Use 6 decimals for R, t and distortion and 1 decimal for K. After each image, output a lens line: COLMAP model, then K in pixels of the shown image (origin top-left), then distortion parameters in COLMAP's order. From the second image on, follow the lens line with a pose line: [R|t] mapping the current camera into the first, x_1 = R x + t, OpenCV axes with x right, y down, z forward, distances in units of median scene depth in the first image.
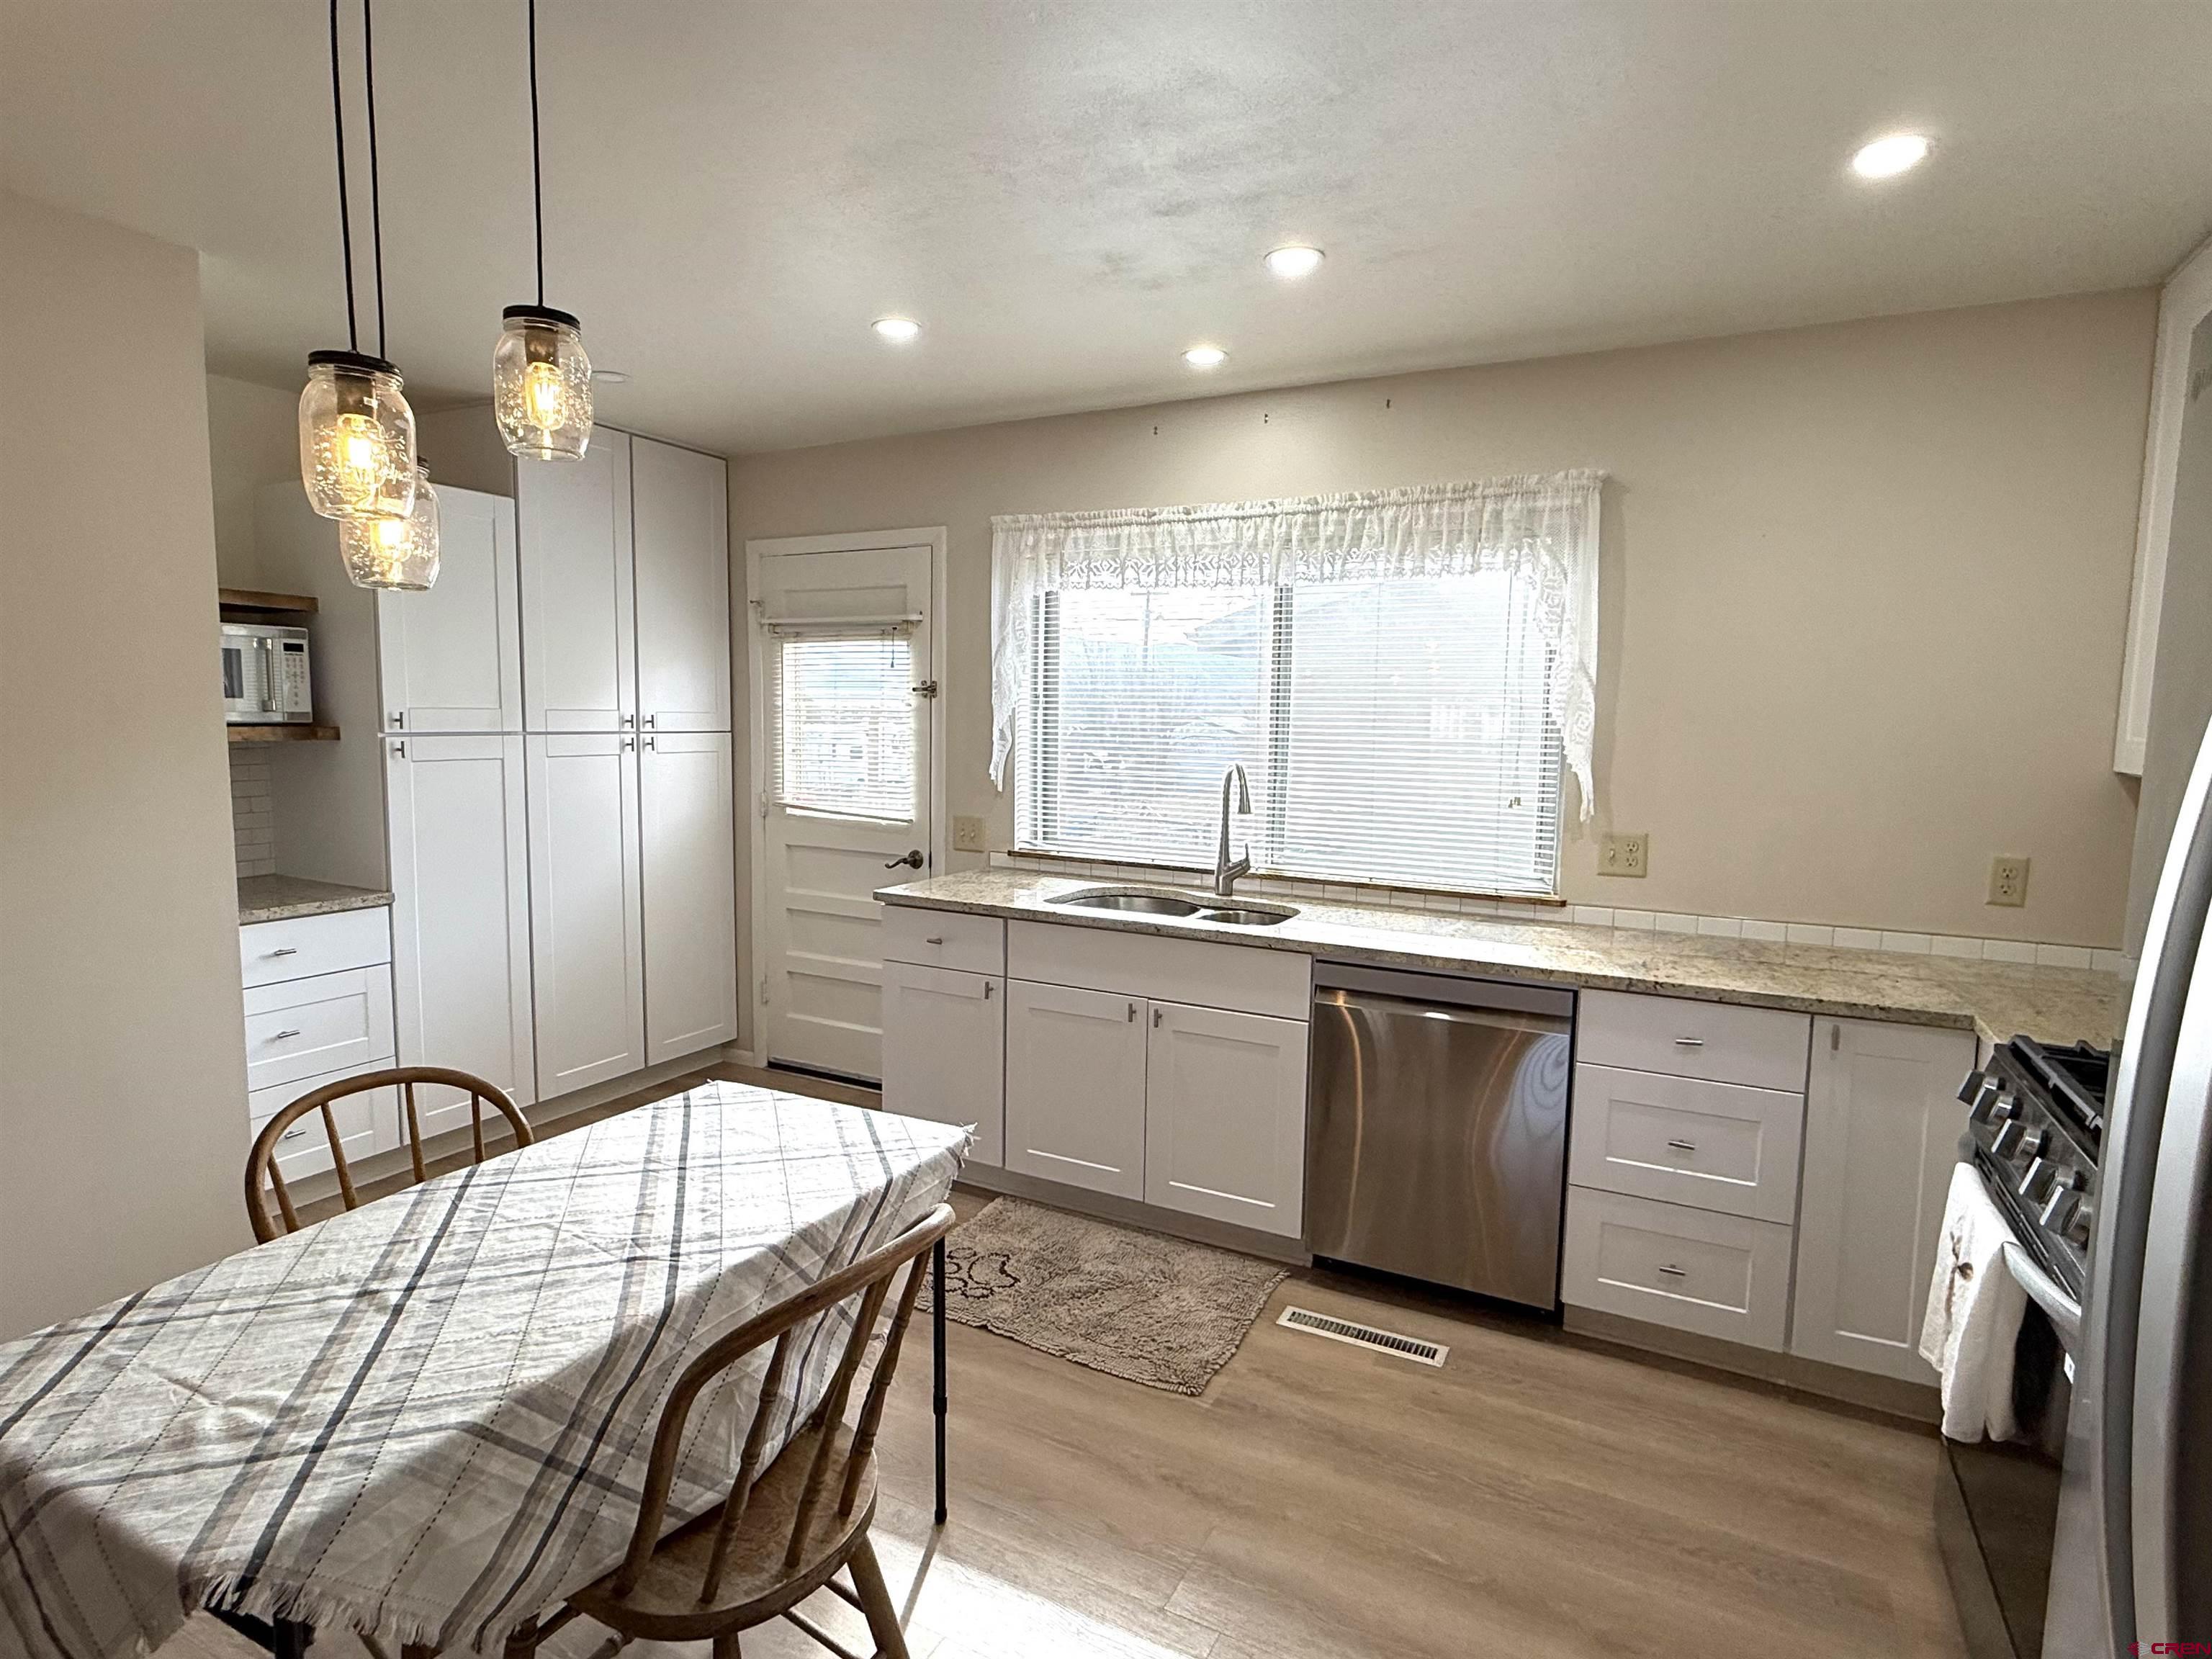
lens RADIAL K [[1143.0, 0, 1106.0], [0, 1143.0, 829.5], [0, 0, 1]] dist [0.001336, 0.000490]
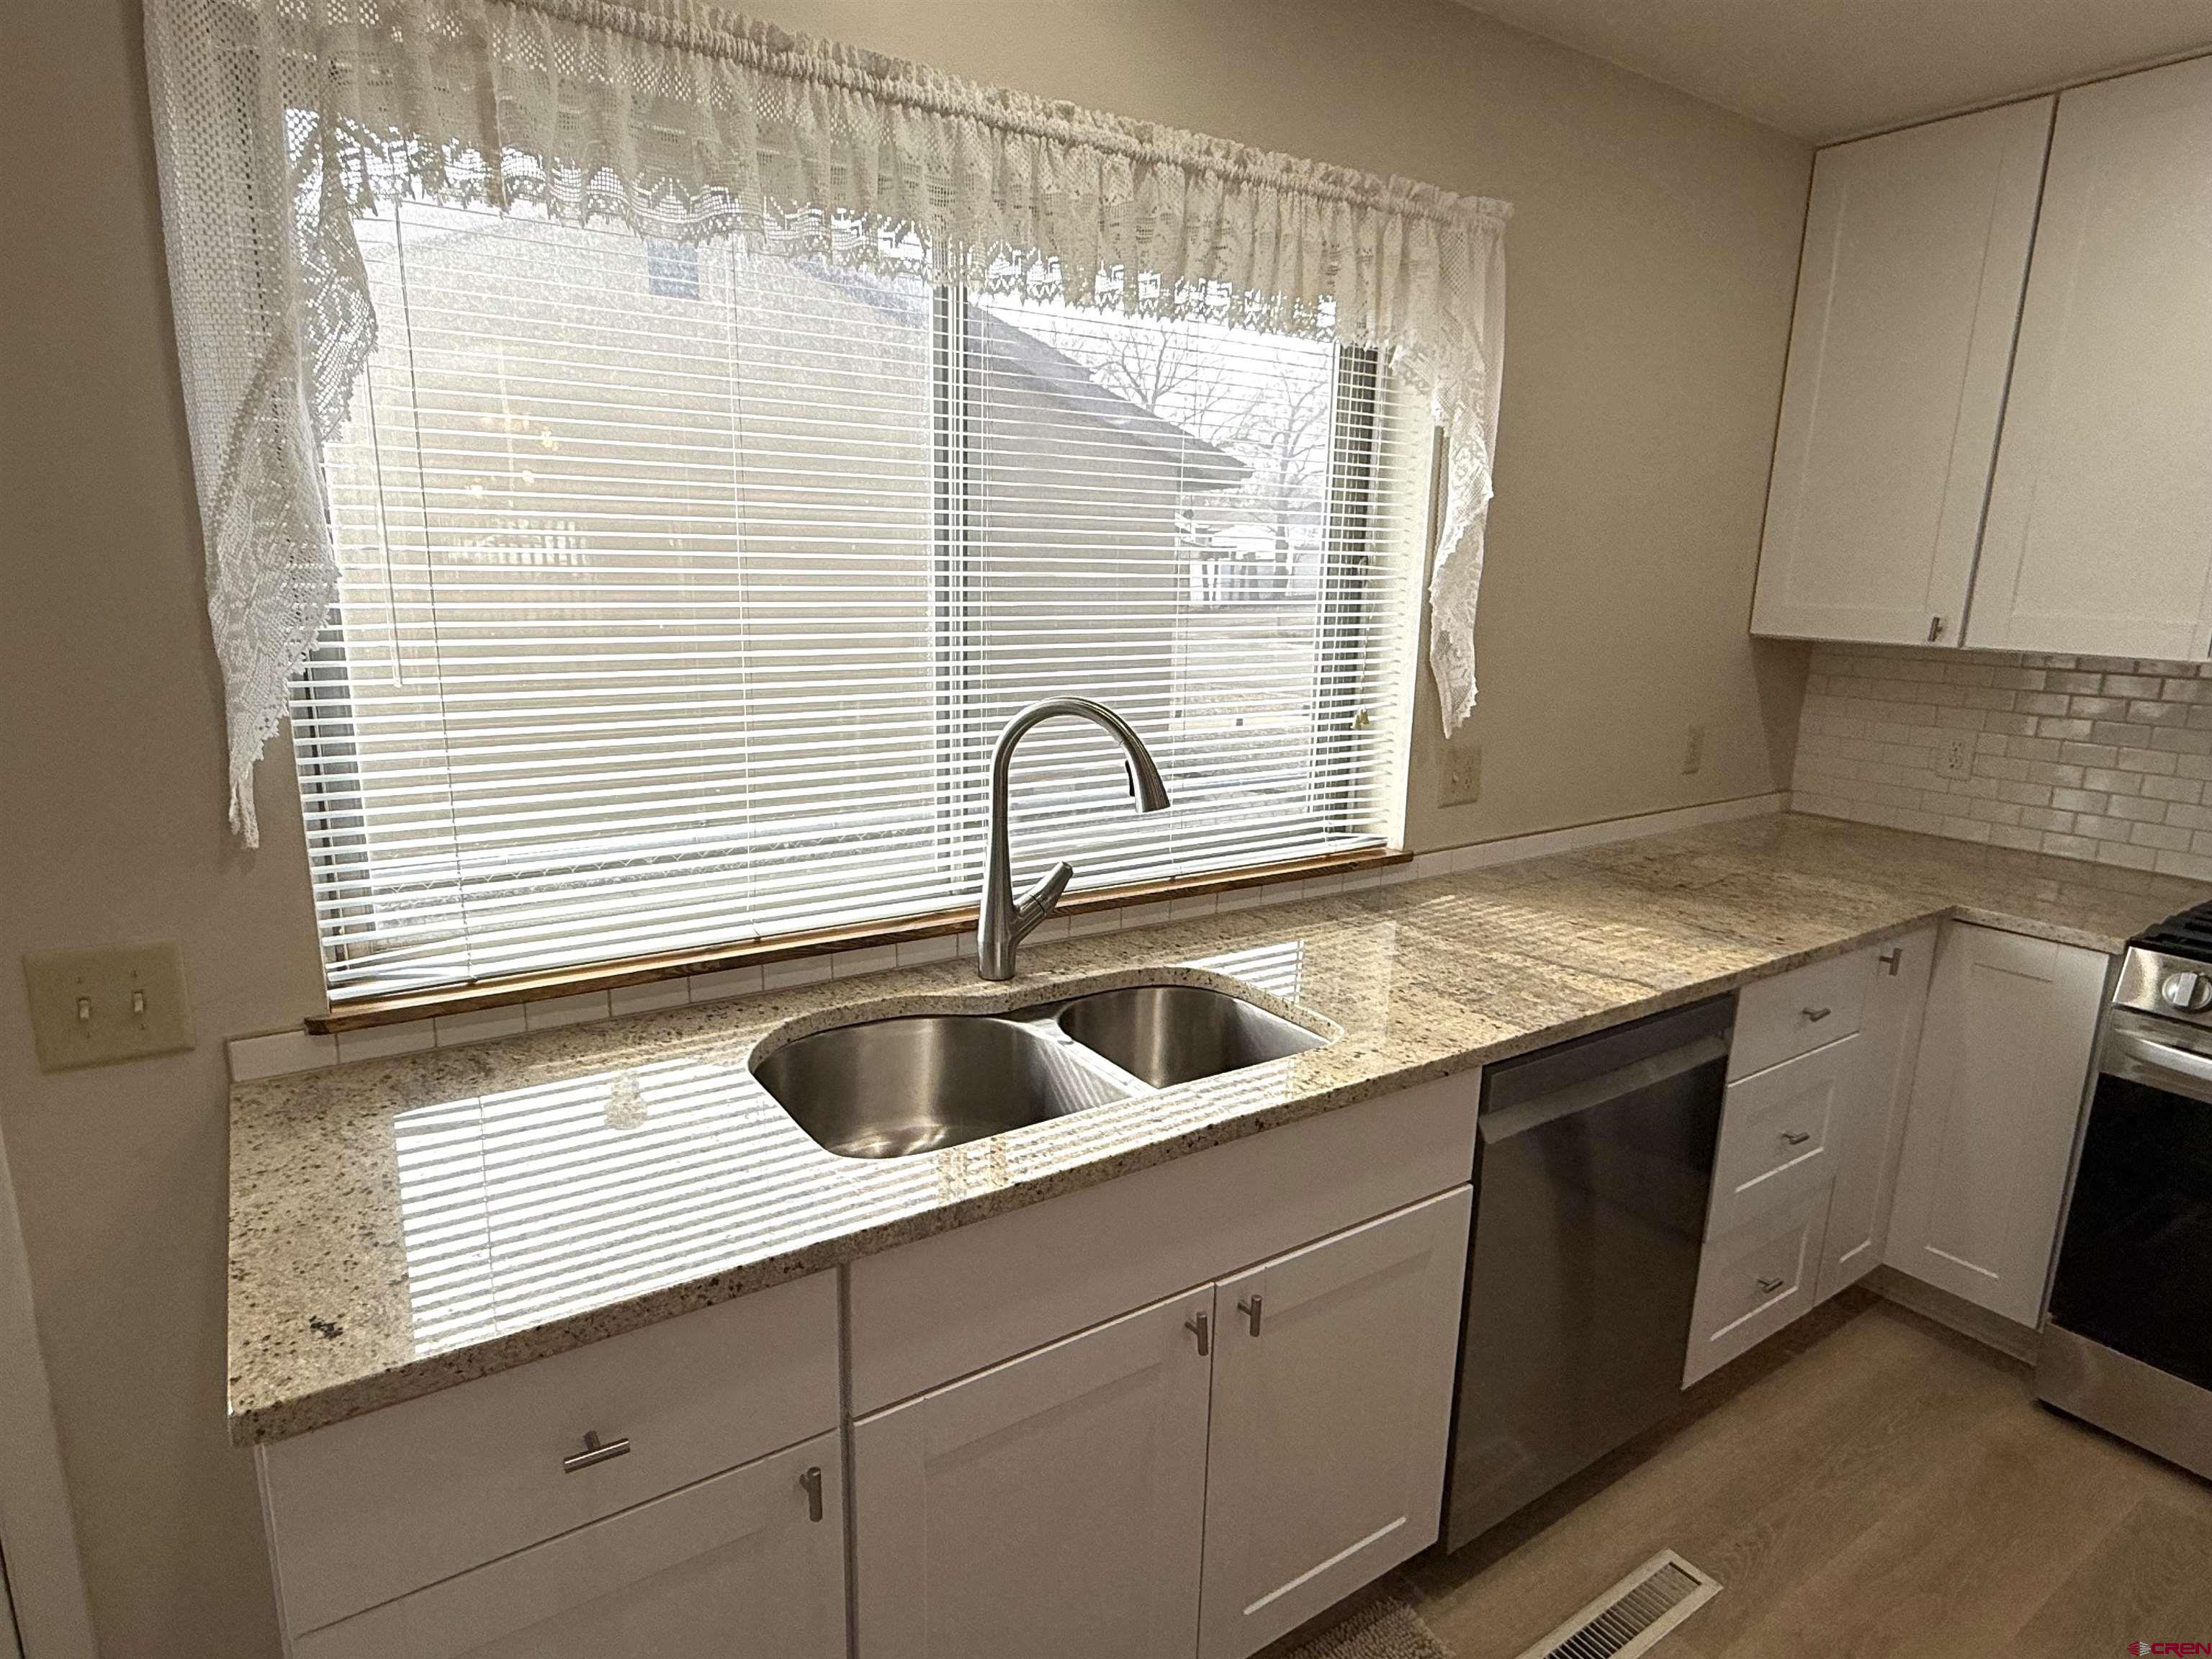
lens RADIAL K [[1245.4, 0, 1106.0], [0, 1245.4, 829.5], [0, 0, 1]] dist [-0.002351, -0.000196]
pose [[0.472084, -0.195516, 0.859599, -0.315732], [0.073471, 0.980429, 0.182649, -0.096018], [-0.878487, -0.023071, 0.477210, 0.734541]]
